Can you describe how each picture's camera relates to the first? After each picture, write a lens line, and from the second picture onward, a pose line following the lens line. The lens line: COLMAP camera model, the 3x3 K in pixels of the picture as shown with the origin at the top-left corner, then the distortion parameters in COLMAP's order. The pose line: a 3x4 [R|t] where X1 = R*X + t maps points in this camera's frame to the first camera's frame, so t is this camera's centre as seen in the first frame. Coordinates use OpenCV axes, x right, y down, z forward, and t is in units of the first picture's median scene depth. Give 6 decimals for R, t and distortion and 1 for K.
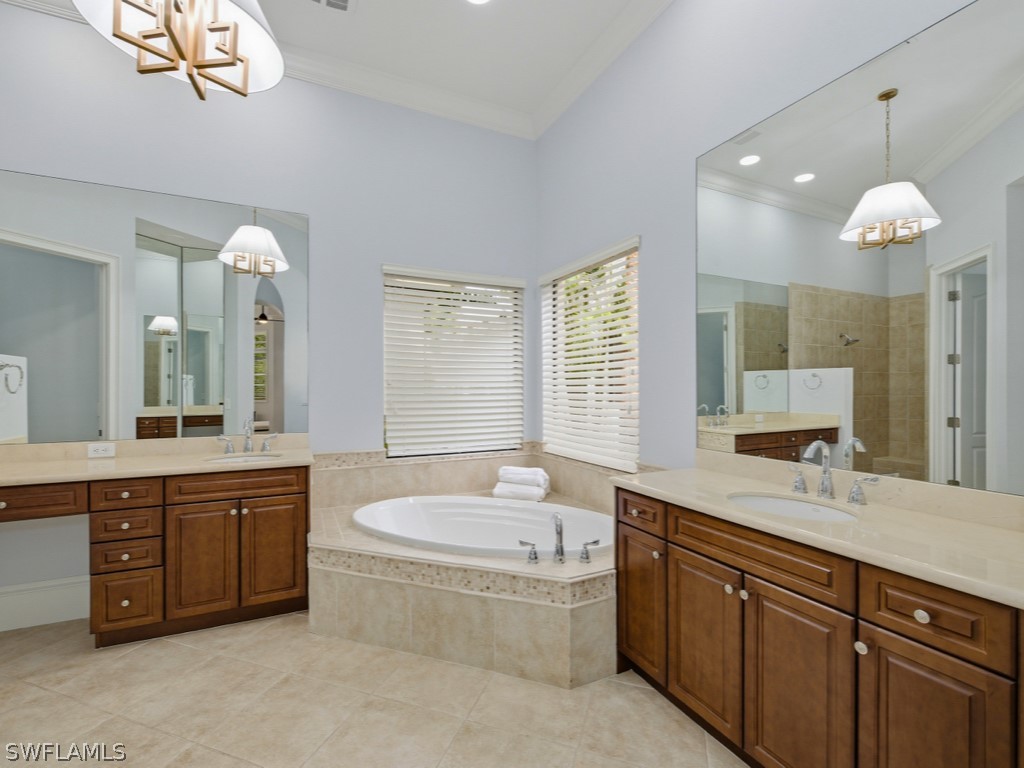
lens RADIAL K [[457.9, 0, 512.2], [0, 457.9, 384.9], [0, 0, 1]] dist [0.001579, -0.001009]
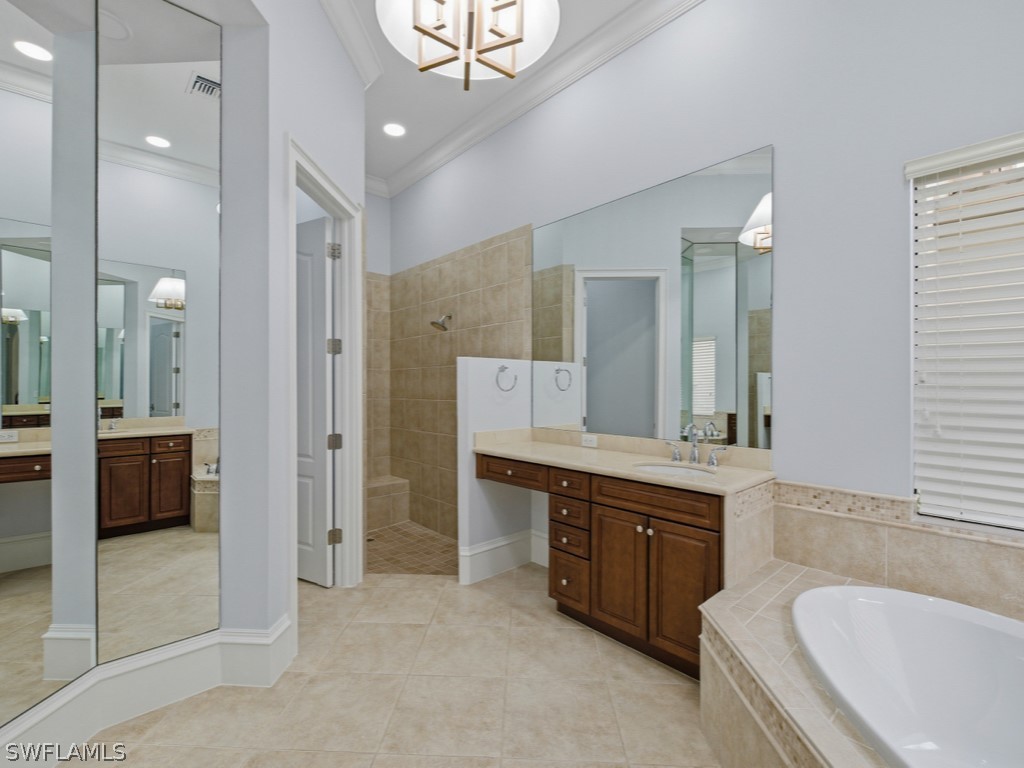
lens RADIAL K [[457.9, 0, 512.6], [0, 457.9, 391.0], [0, 0, 1]] dist [0.001579, -0.001009]
pose [[0.286272, 0.009040, -0.958106, 0.152401], [0.001077, 0.999952, 0.009757, 0.007459], [0.958148, -0.003825, 0.286248, 0.521874]]
